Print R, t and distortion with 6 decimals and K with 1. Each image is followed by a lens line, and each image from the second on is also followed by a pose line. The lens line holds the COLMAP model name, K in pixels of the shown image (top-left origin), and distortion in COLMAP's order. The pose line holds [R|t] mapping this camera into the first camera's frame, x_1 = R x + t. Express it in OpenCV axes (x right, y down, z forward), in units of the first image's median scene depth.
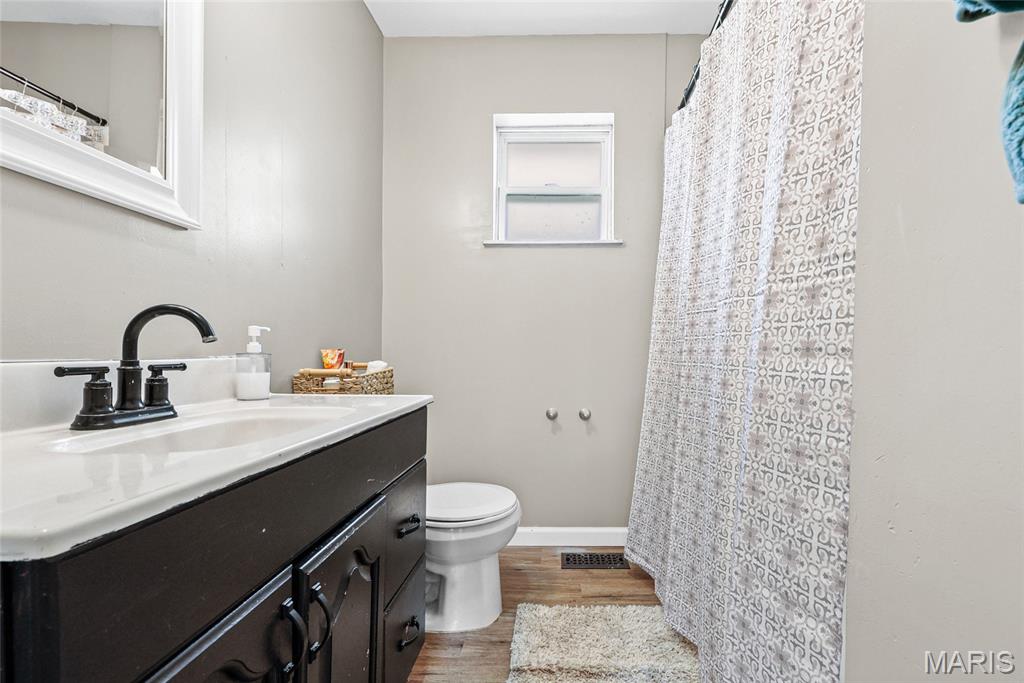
lens RADIAL K [[438.7, 0, 552.6], [0, 438.7, 358.3], [0, 0, 1]] dist [0.008125, 0.000112]
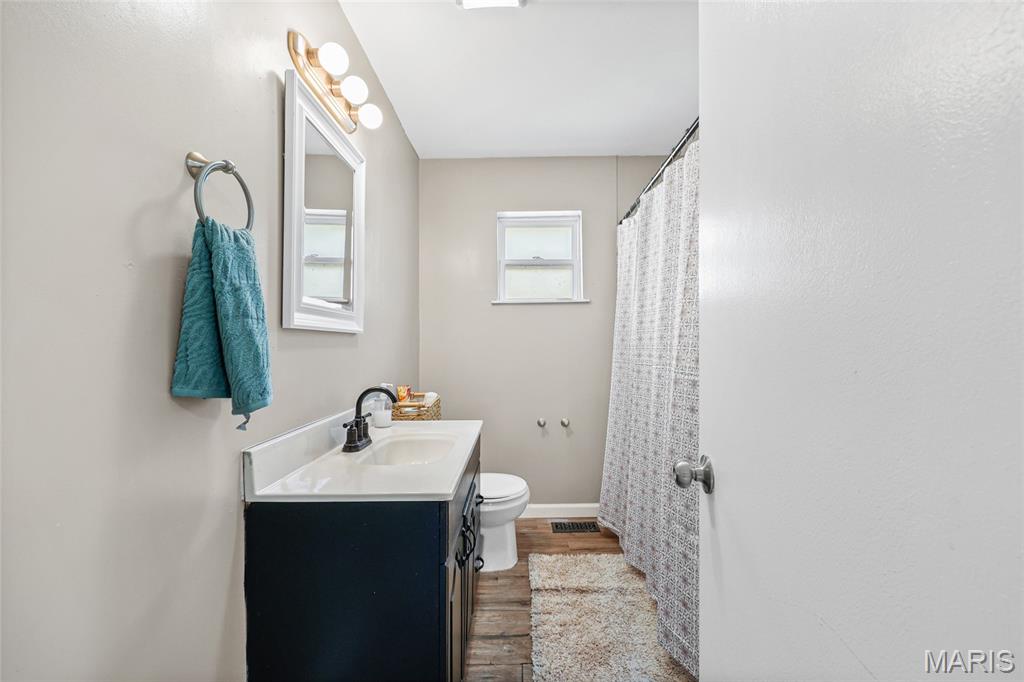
lens RADIAL K [[409.3, 0, 515.5], [0, 409.3, 338.9], [0, 0, 1]] dist [0.000449, -0.000007]
pose [[0.999846, -0.014585, 0.009778, -0.129990], [0.014908, 0.999315, -0.033873, -0.134932], [-0.009277, 0.034014, 0.999378, -0.436529]]
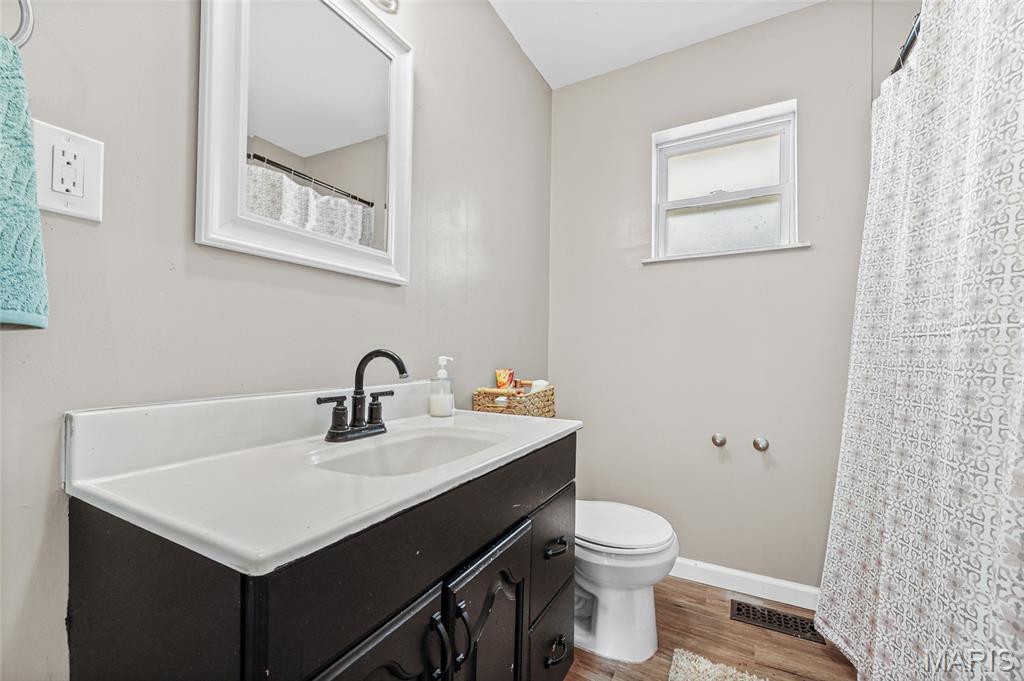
lens RADIAL K [[420.0, 0, 519.5], [0, 420.0, 345.6], [0, 0, 1]] dist [0.010811, -0.000135]
pose [[0.890527, -0.006353, -0.454886, 0.040479], [-0.010663, 0.999336, -0.034831, -0.047323], [0.454805, 0.035869, 0.889868, 0.030871]]
